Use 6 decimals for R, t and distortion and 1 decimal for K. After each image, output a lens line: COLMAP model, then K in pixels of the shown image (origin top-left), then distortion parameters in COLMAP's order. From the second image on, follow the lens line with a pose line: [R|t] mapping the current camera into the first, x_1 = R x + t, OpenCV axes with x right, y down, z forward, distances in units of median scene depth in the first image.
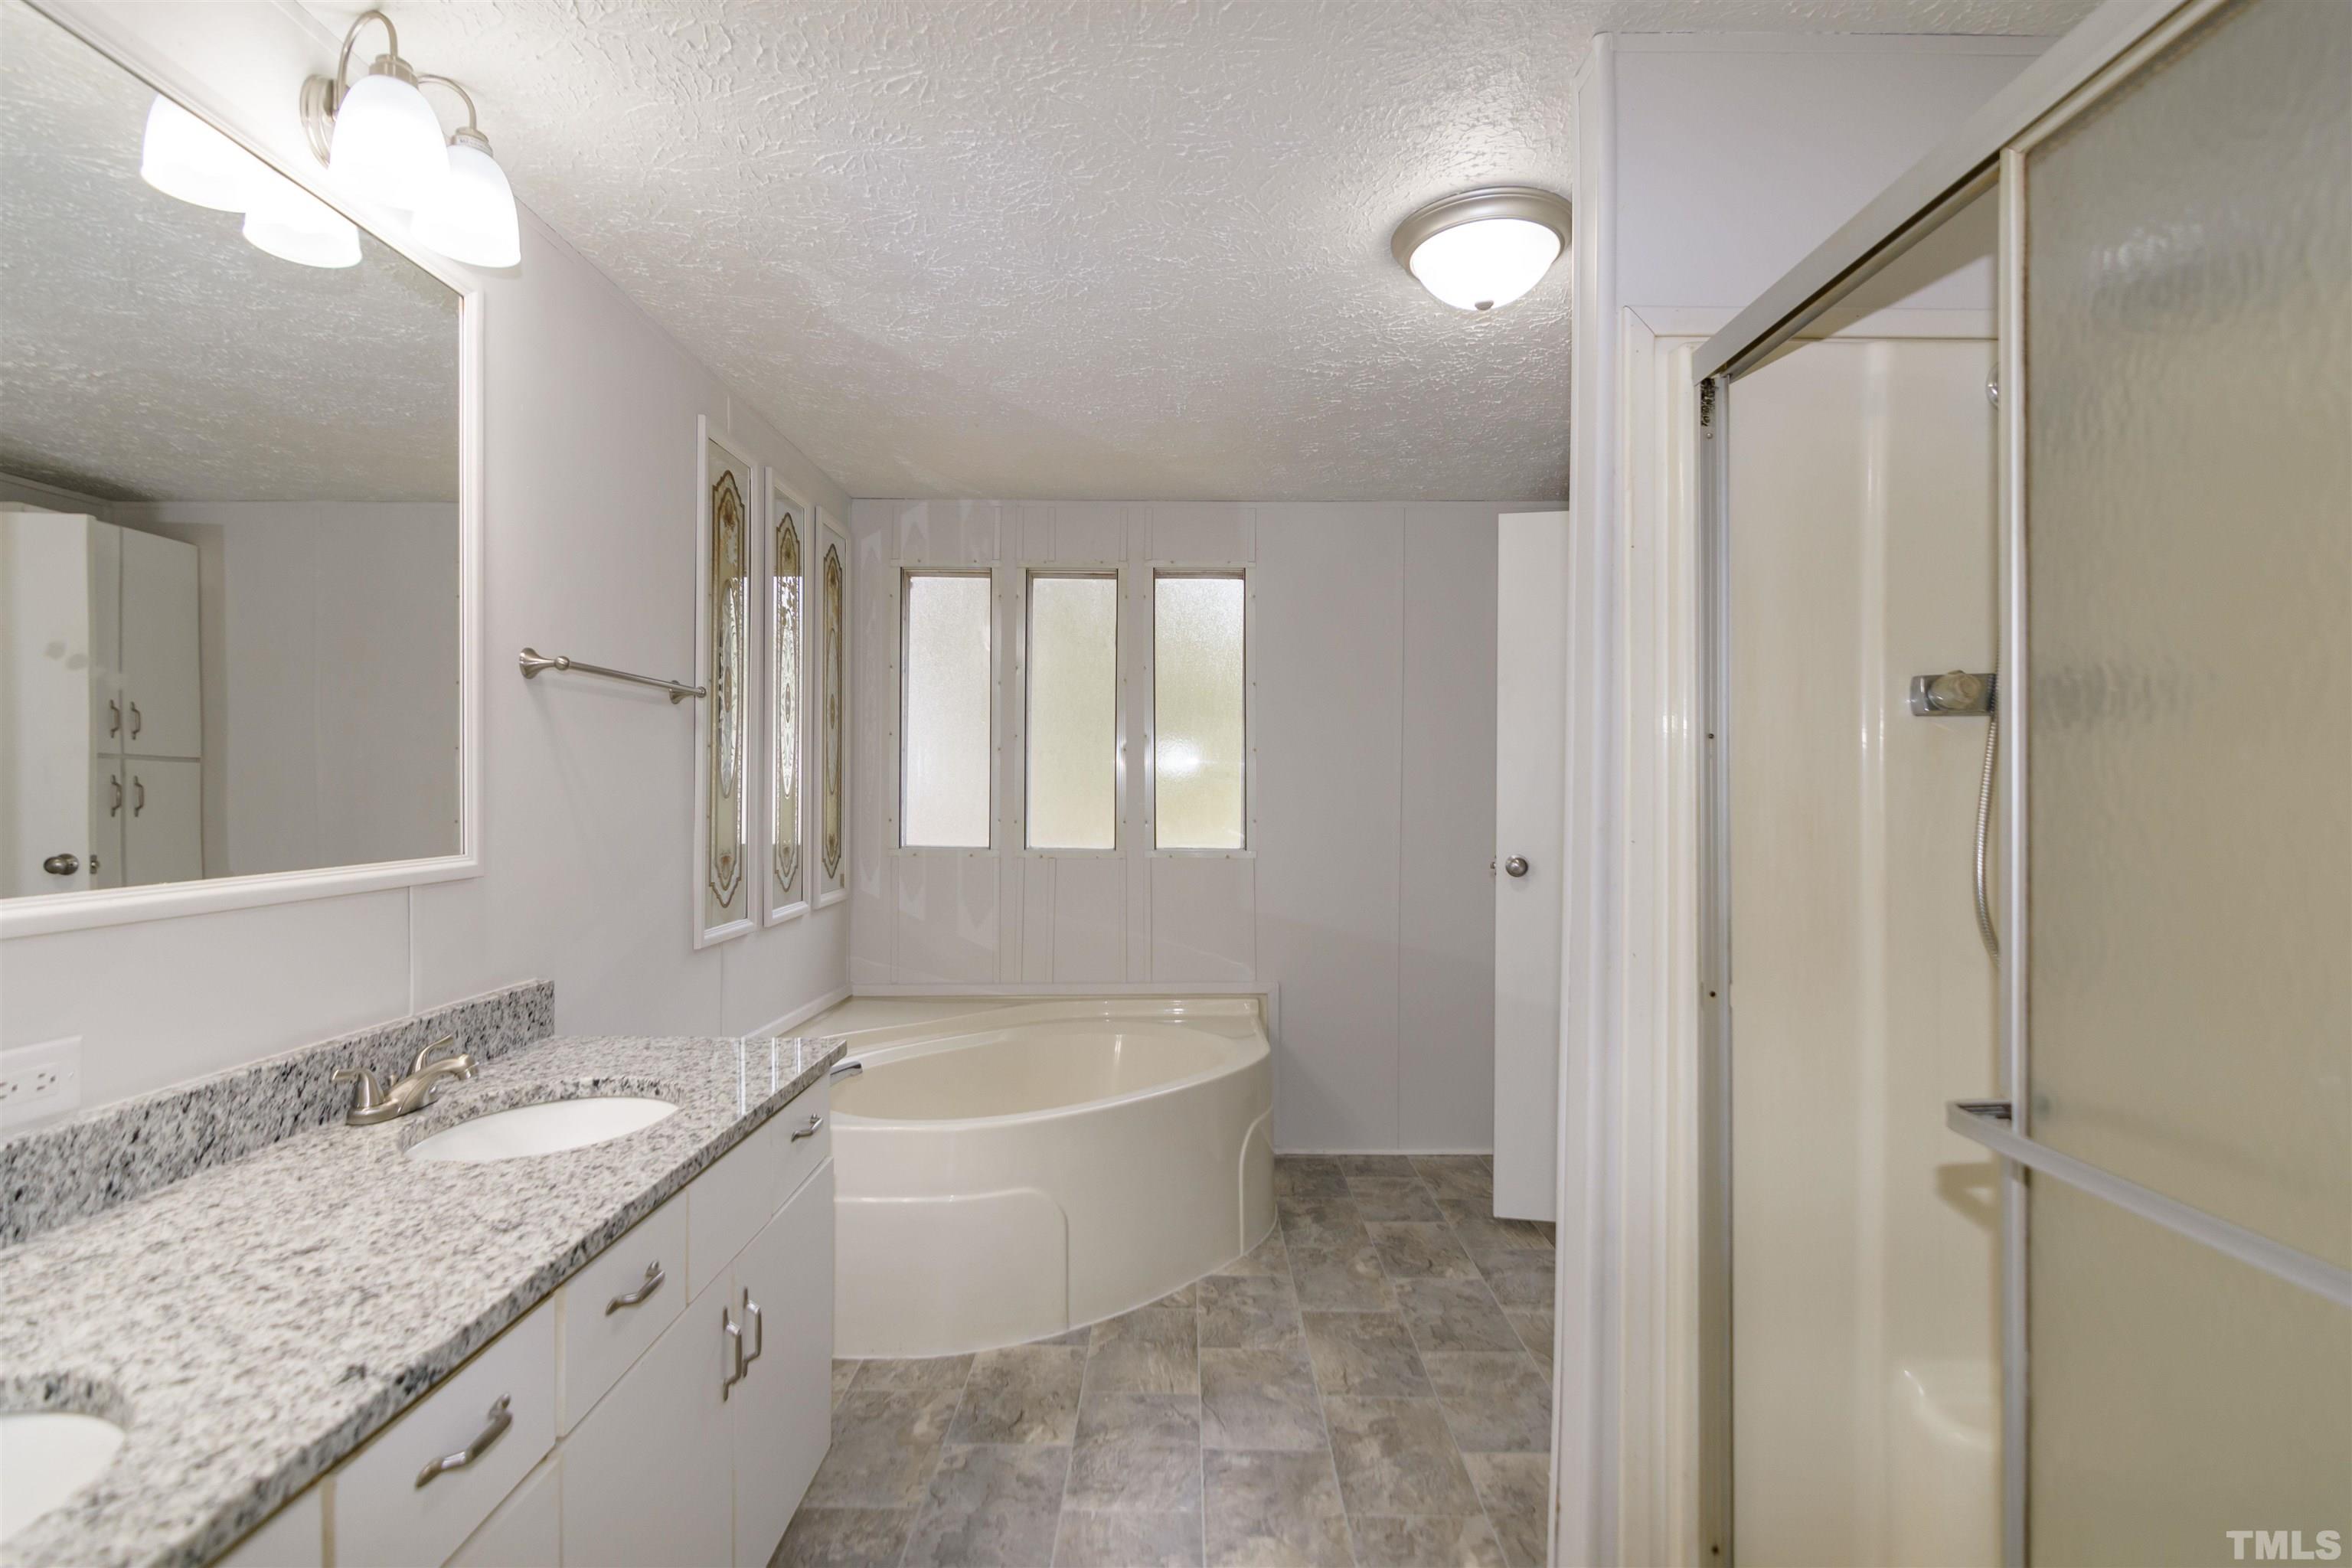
lens RADIAL K [[1160.6, 0, 1171.6], [0, 1160.6, 759.2], [0, 0, 1]] dist [0.000057, 0.003320]
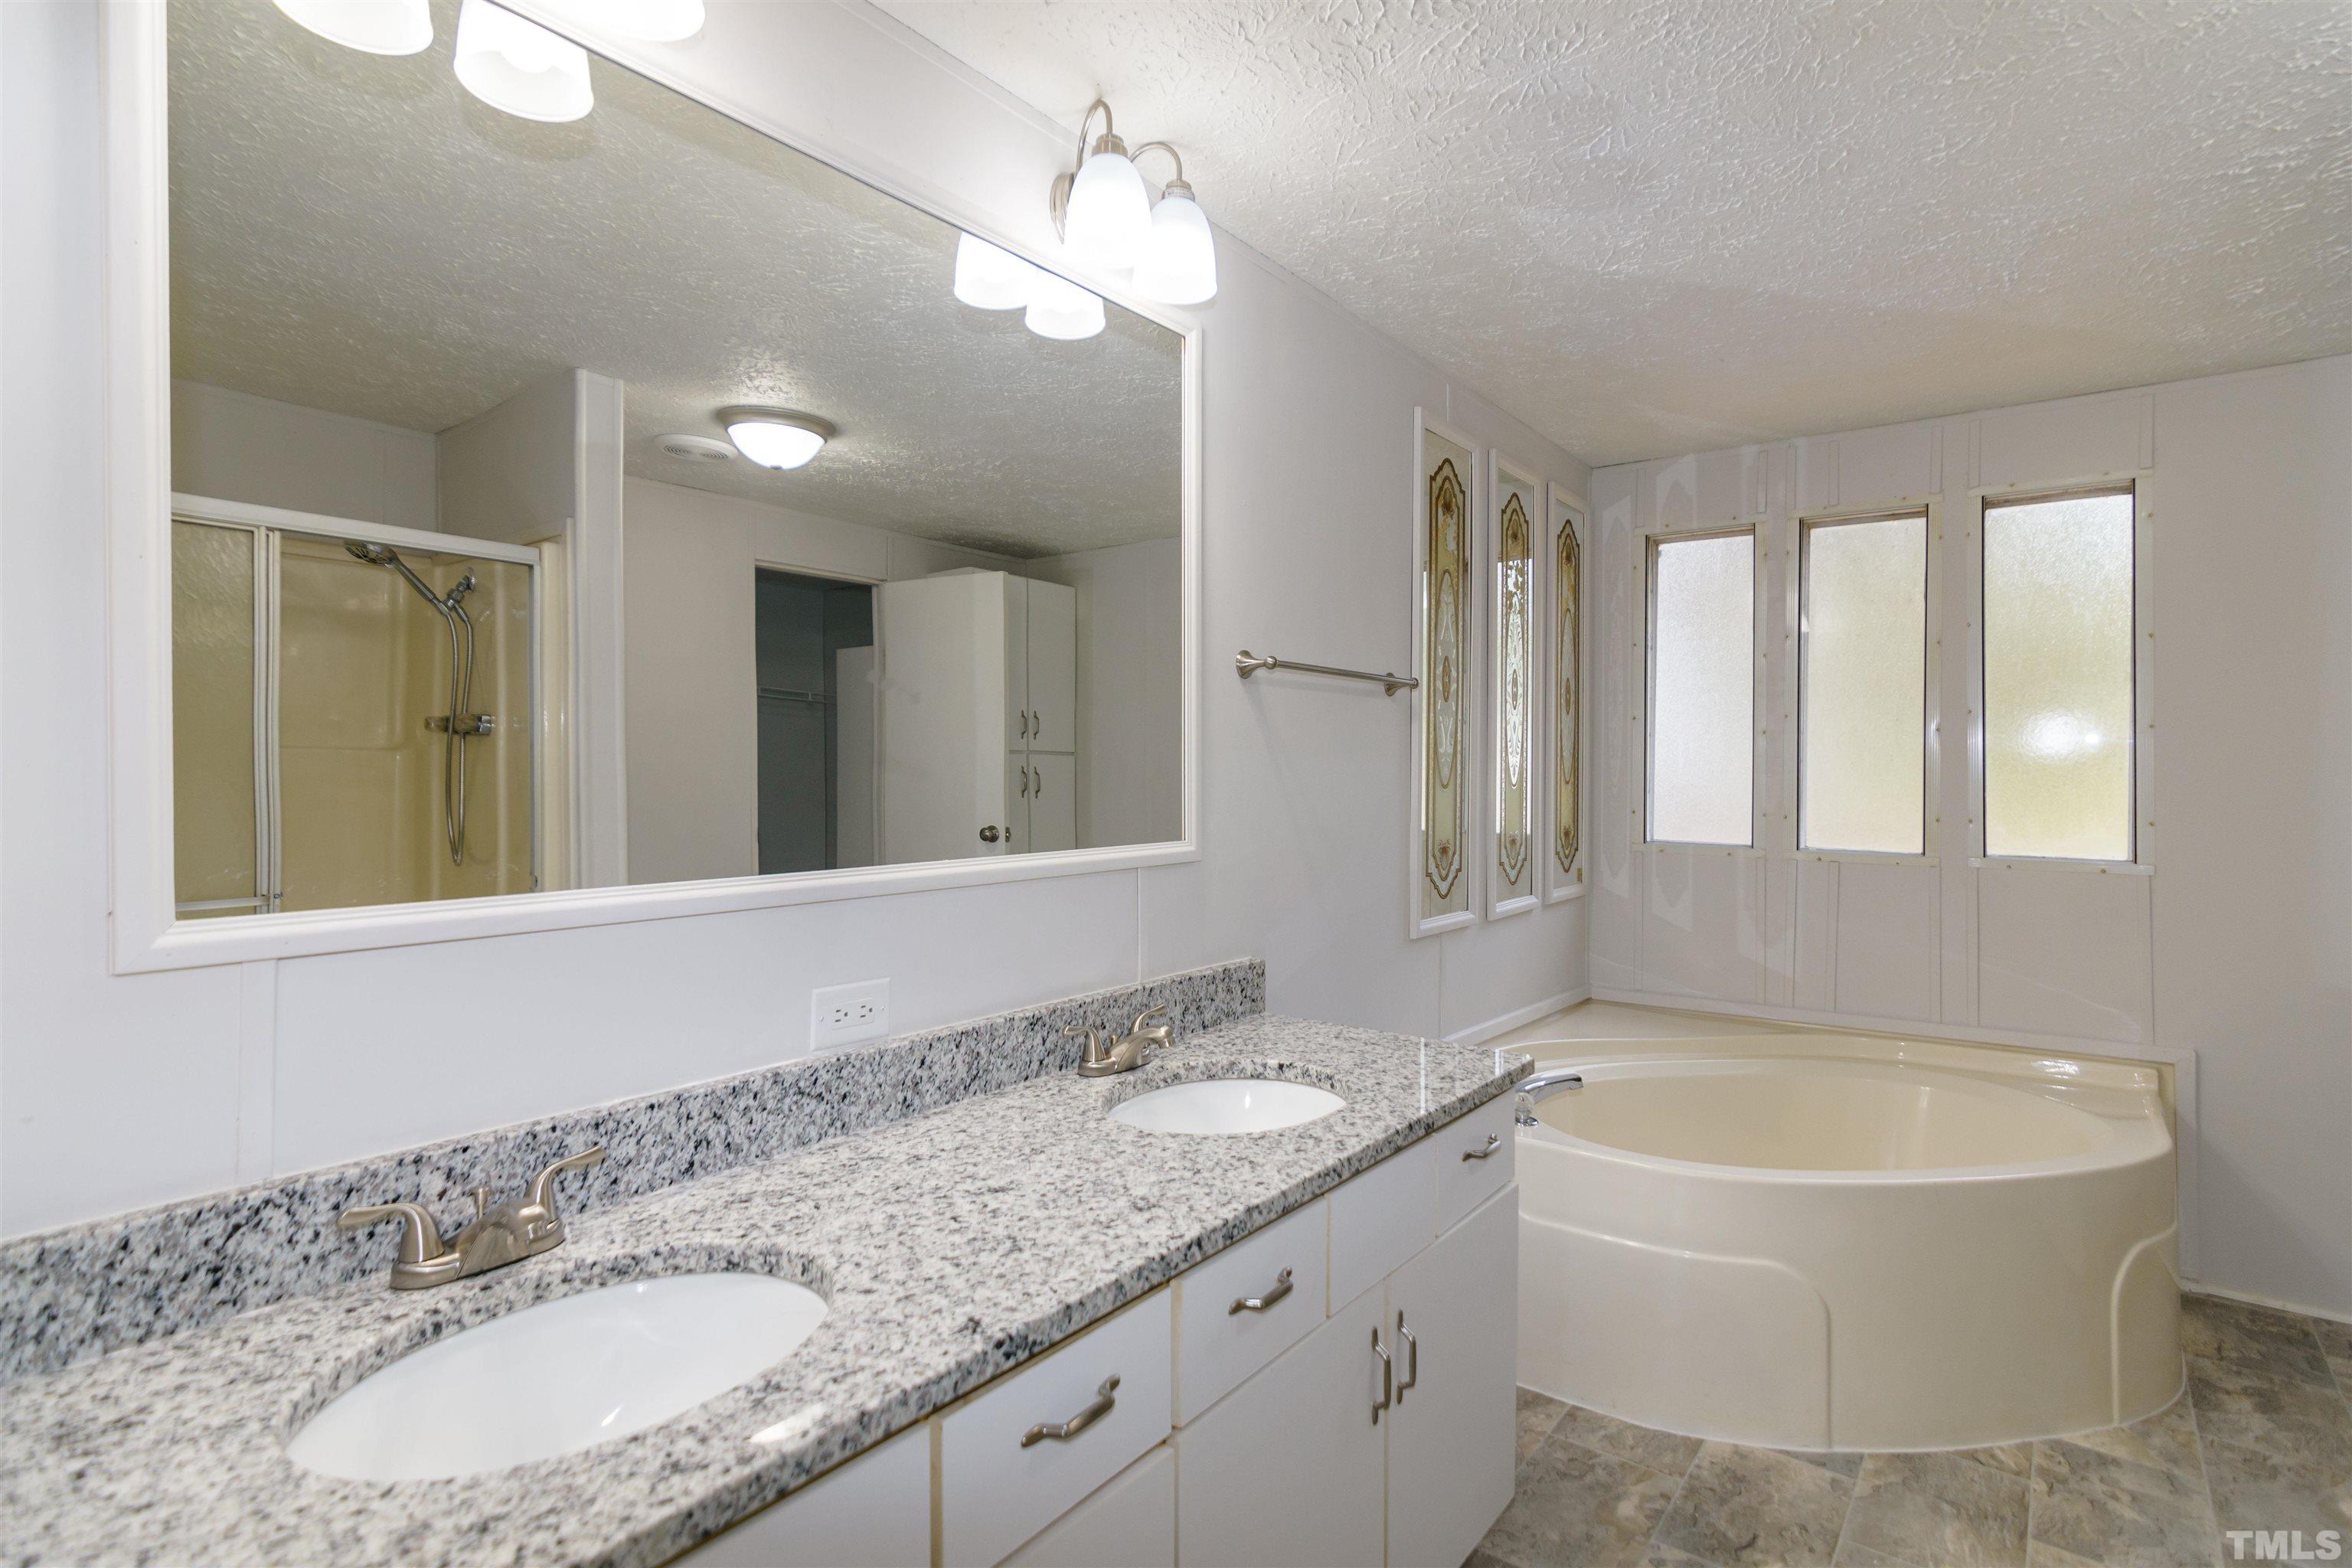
lens RADIAL K [[1160.6, 0, 1171.6], [0, 1160.6, 759.2], [0, 0, 1]] dist [0.000057, 0.003320]
pose [[0.797857, -0.006786, -0.602809, 0.043003], [0.014599, 0.999861, 0.008066, -0.004308], [0.602670, -0.015235, 0.797845, 0.097478]]
